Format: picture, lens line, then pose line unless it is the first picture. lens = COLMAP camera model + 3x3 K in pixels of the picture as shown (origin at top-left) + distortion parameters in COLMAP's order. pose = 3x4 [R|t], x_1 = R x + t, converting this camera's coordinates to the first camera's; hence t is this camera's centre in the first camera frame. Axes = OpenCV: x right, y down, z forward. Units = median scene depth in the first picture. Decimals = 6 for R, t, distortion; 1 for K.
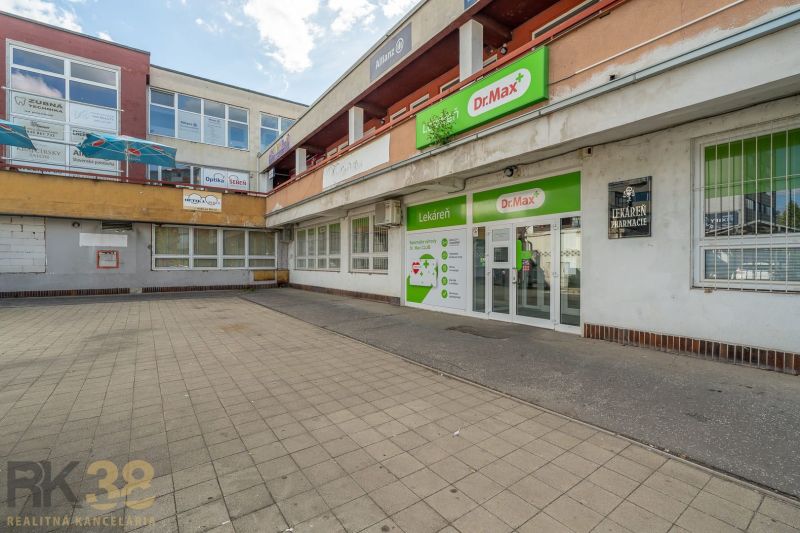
lens RADIAL K [[361.9, 0, 400.6], [0, 361.9, 259.6], [0, 0, 1]] dist [-0.005413, 0.000854]
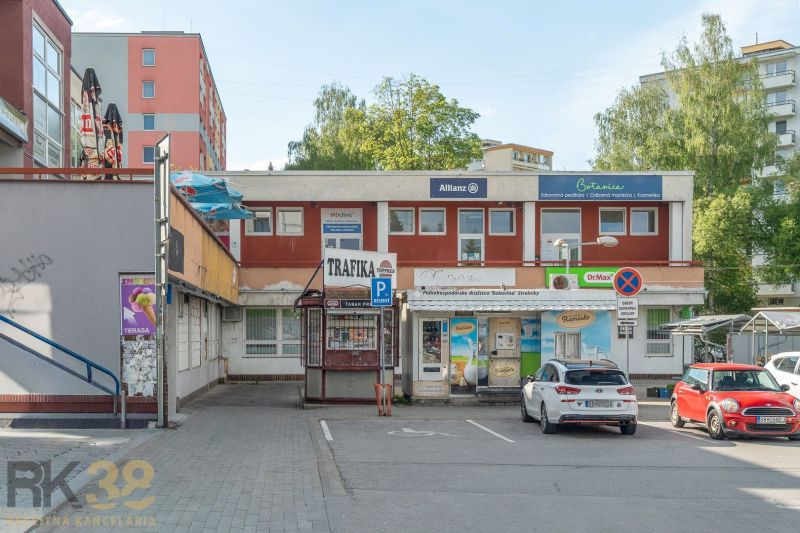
lens RADIAL K [[1055.4, 0, 342.3], [0, 1055.4, 312.9], [0, 0, 1]] dist [0.033728, 0.000000]
pose [[0.556538, 0.013913, 0.830706, -2.602133], [-0.009062, 0.999902, -0.010676, -0.054951], [-0.830773, -0.001587, 0.556609, -0.587105]]
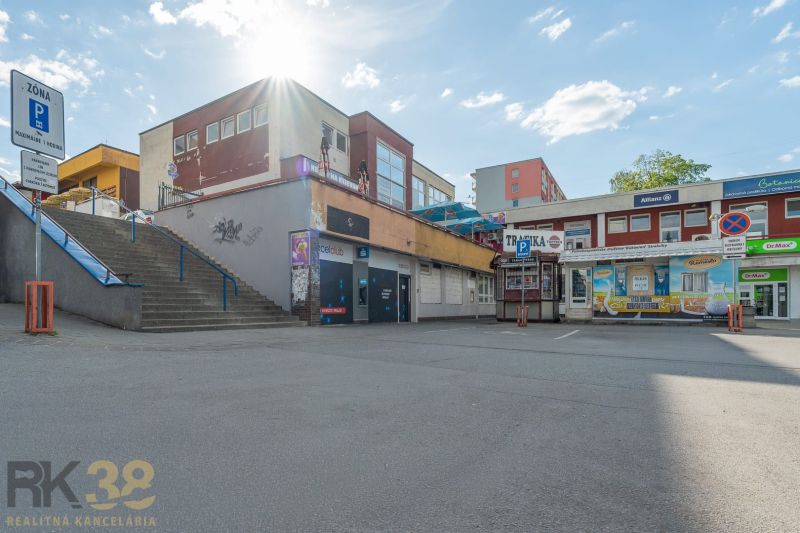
lens RADIAL K [[429.8, 0, 337.0], [0, 429.8, 301.9], [0, 0, 1]] dist [-0.005883, 0.001384]
pose [[0.948181, 0.003830, 0.317708, -1.943901], [-0.002042, 0.999980, -0.005959, 0.035610], [-0.317724, 0.005001, 0.948170, -0.574255]]
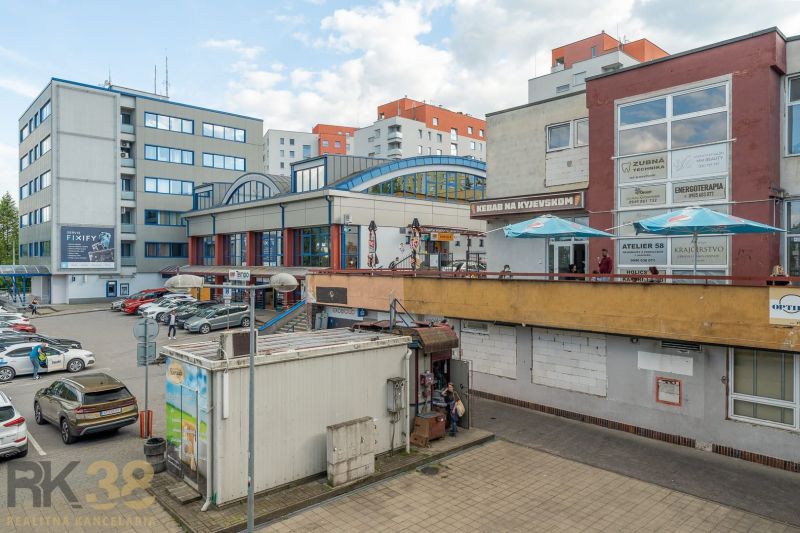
lens RADIAL K [[541.2, 0, 400.1], [0, 541.2, 263.7], [0, 0, 1]] dist [0.004749, 0.002042]
pose [[0.112062, 0.005210, -0.993688, 0.168779], [0.012722, 0.999897, 0.006677, -0.257598], [0.993620, -0.013390, 0.111984, 0.364574]]
